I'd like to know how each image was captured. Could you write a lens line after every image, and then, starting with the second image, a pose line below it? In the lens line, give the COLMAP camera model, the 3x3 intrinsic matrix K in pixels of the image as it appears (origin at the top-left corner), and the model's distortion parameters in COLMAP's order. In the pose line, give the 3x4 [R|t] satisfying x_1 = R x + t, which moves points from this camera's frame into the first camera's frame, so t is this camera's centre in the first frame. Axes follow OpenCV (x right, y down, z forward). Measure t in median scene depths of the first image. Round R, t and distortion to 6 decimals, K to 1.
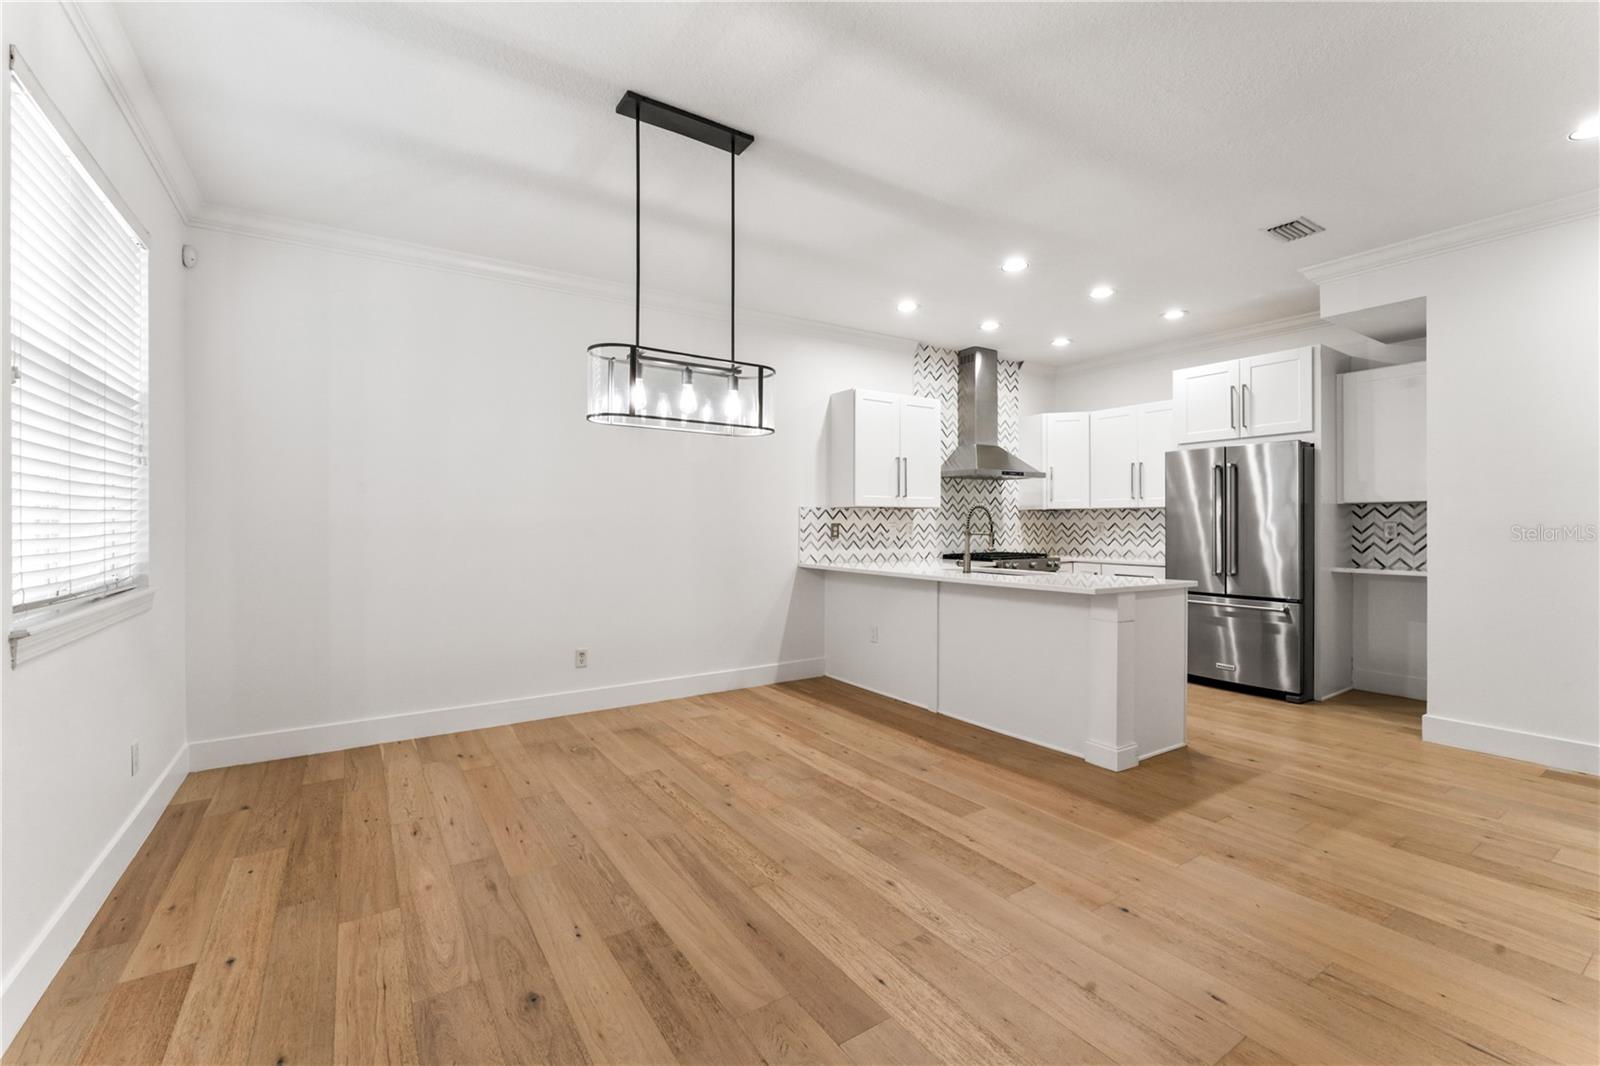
lens RADIAL K [[679.6, 0, 784.6], [0, 679.6, 523.7], [0, 0, 1]] dist [-0.007377, -0.000605]
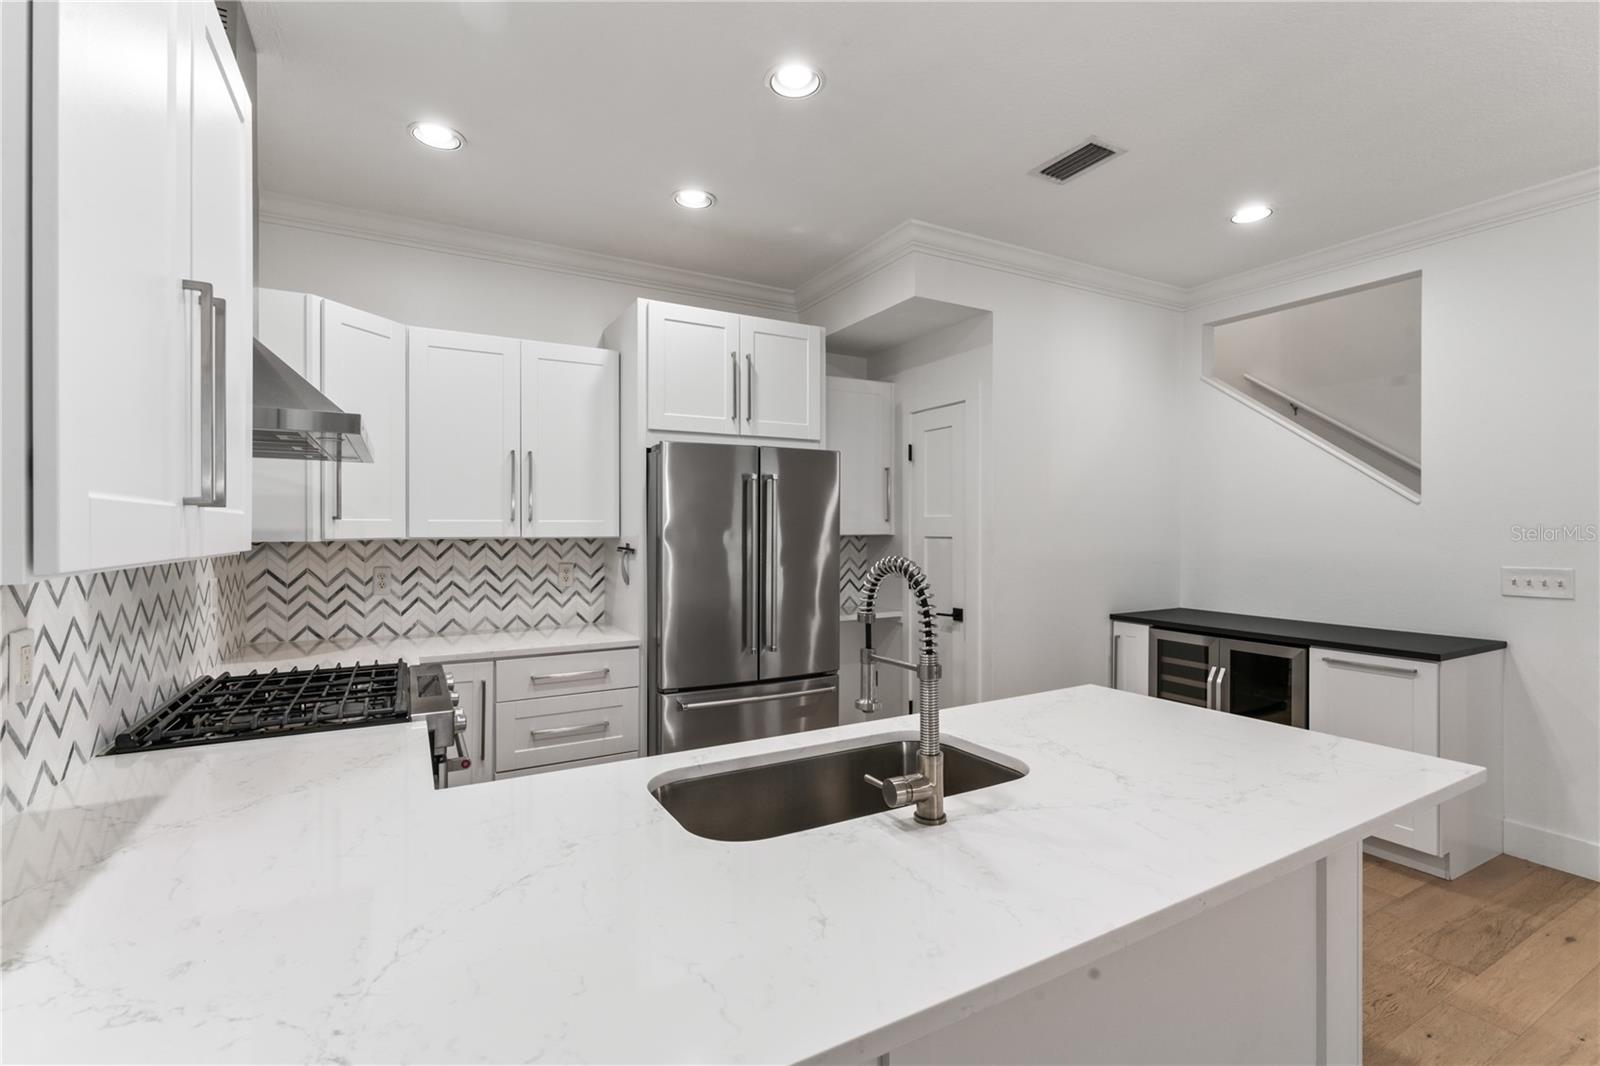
lens RADIAL K [[712.1, 0, 799.0], [0, 712.1, 532.0], [0, 0, 1]] dist [-0.002820, 0.000175]
pose [[0.059747, -0.003189, 0.998208, -0.008890], [0.001268, 0.999994, 0.003119, -0.032367], [-0.998213, 0.001079, 0.059751, 0.827155]]
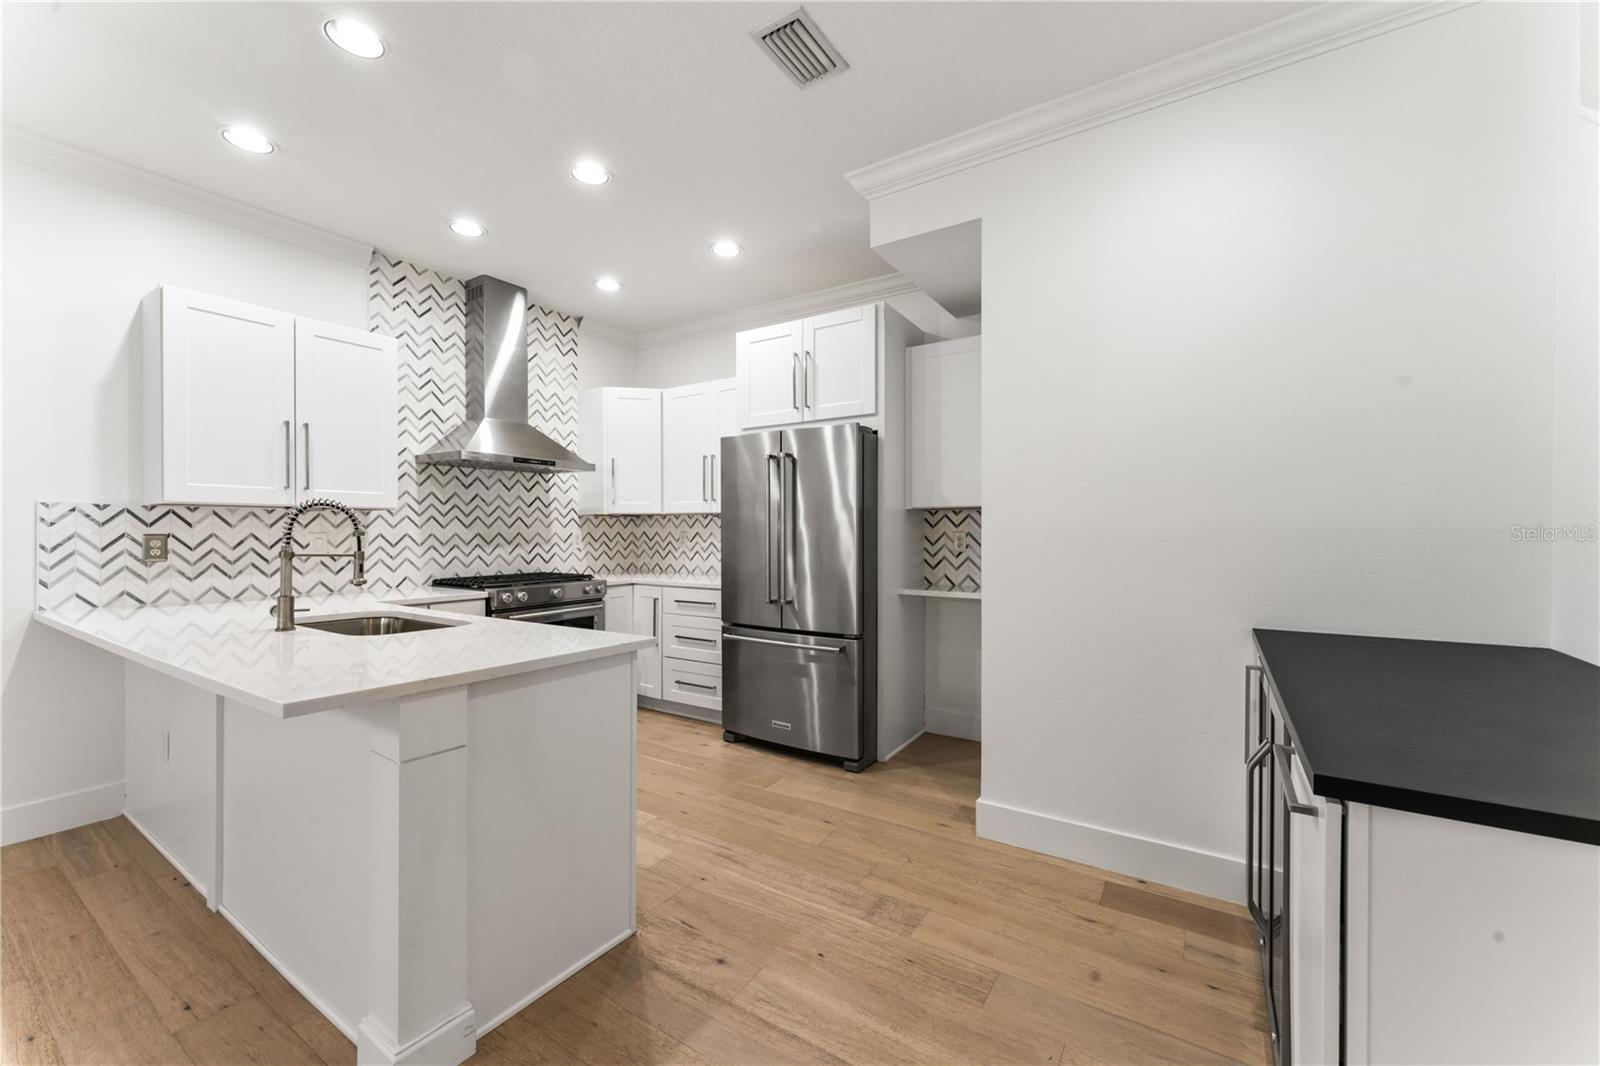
lens RADIAL K [[637.7, 0, 800.5], [0, 637.7, 533.3], [0, 0, 1]] dist [-0.007586, 0.000254]
pose [[0.910887, -0.001698, 0.412651, 0.341494], [0.000079, 0.999992, 0.003940, -0.002985], [-0.412655, -0.003556, 0.910881, 0.316173]]
